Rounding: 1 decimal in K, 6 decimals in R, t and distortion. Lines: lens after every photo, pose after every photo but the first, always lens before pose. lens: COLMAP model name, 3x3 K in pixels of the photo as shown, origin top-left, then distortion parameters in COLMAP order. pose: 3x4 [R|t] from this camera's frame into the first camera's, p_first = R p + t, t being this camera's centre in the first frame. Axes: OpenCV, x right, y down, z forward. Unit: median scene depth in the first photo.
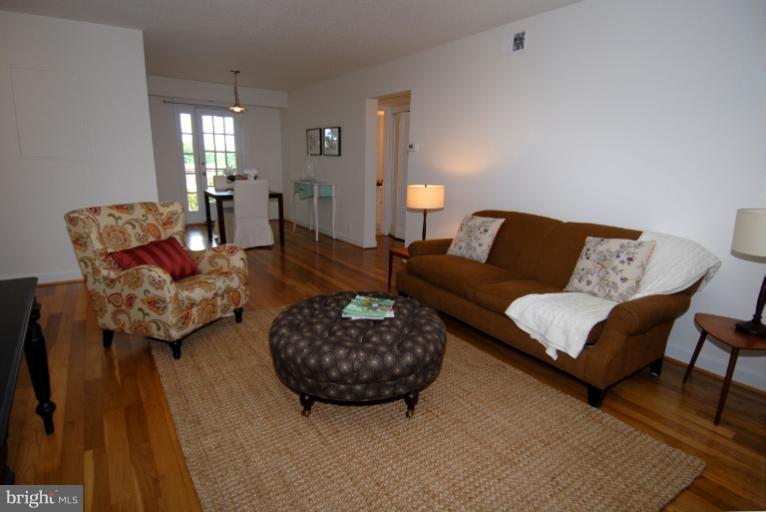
lens RADIAL K [[415.1, 0, 383.0], [0, 415.1, 256.0], [0, 0, 1]] dist [0.049363, -0.046263]
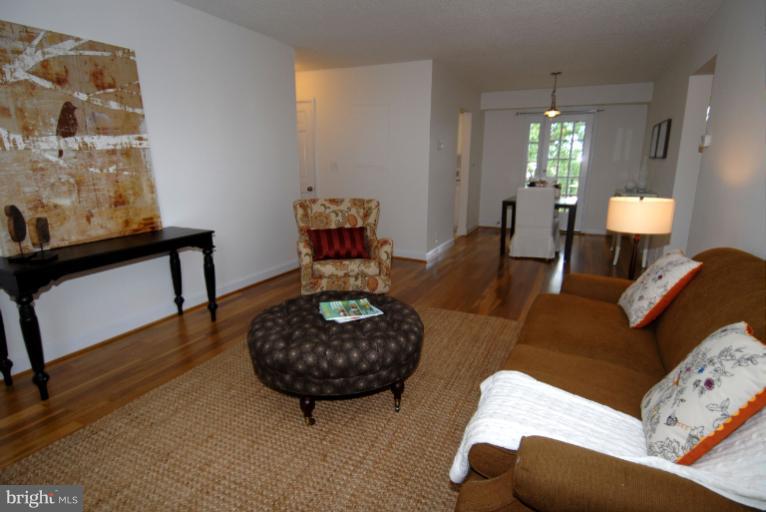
lens RADIAL K [[415.1, 0, 383.0], [0, 415.1, 256.0], [0, 0, 1]] dist [0.049363, -0.046263]
pose [[0.516081, 0.167781, -0.839947, 0.651252], [-0.183409, 0.979529, 0.082972, -0.079635], [0.836673, 0.111234, 0.536289, 0.412819]]
